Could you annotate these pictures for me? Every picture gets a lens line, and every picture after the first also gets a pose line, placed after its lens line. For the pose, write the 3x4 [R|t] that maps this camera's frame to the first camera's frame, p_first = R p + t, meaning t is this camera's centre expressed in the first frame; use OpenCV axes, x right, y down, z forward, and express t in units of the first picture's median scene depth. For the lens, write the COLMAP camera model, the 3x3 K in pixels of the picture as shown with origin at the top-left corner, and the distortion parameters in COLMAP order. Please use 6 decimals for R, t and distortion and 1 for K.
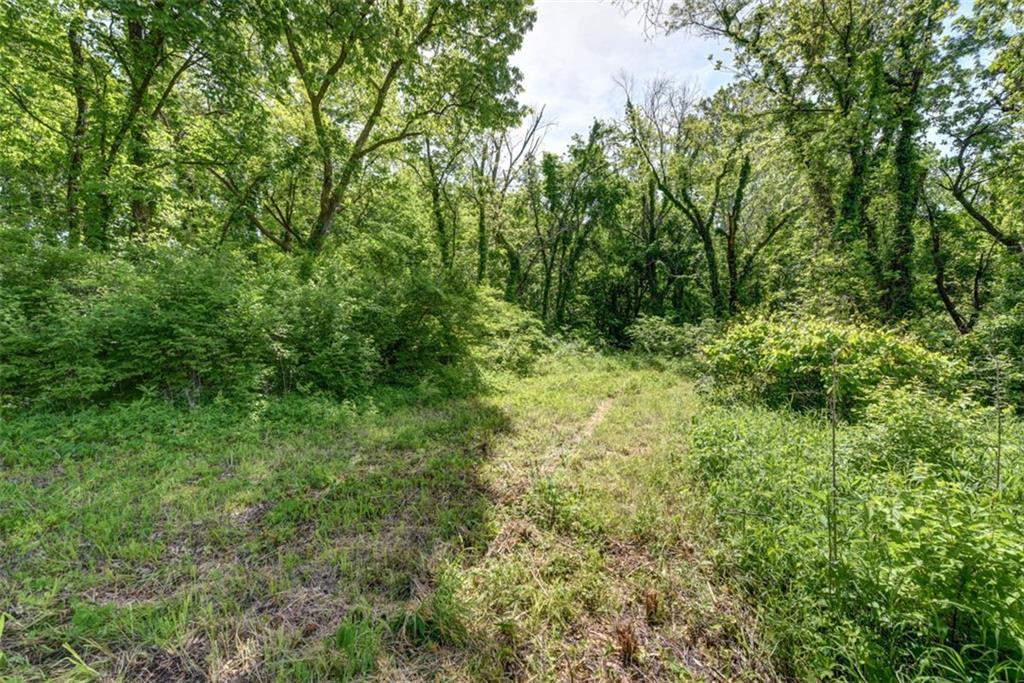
lens RADIAL K [[407.1, 0, 509.2], [0, 407.1, 340.4], [0, 0, 1]] dist [0.000733, -0.000106]
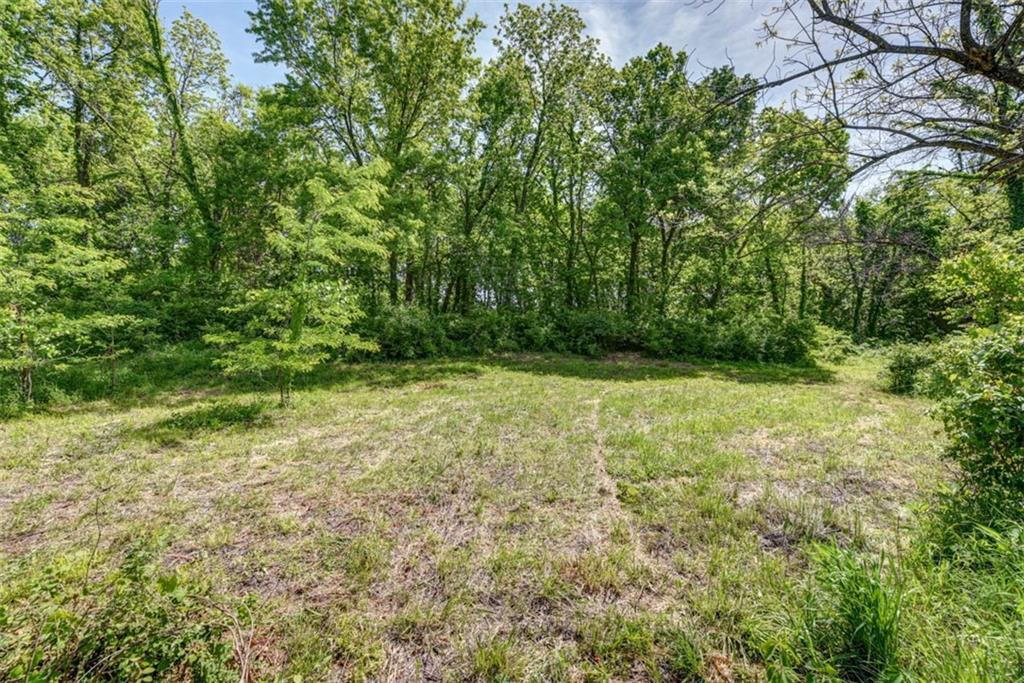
lens RADIAL K [[407.1, 0, 512.0], [0, 407.1, 344.5], [0, 0, 1]] dist [0.000733, -0.000106]
pose [[0.811852, 0.007997, -0.583808, -0.060871], [-0.007186, 0.999967, 0.003704, -0.007576], [0.583819, 0.001188, 0.811883, -0.974517]]
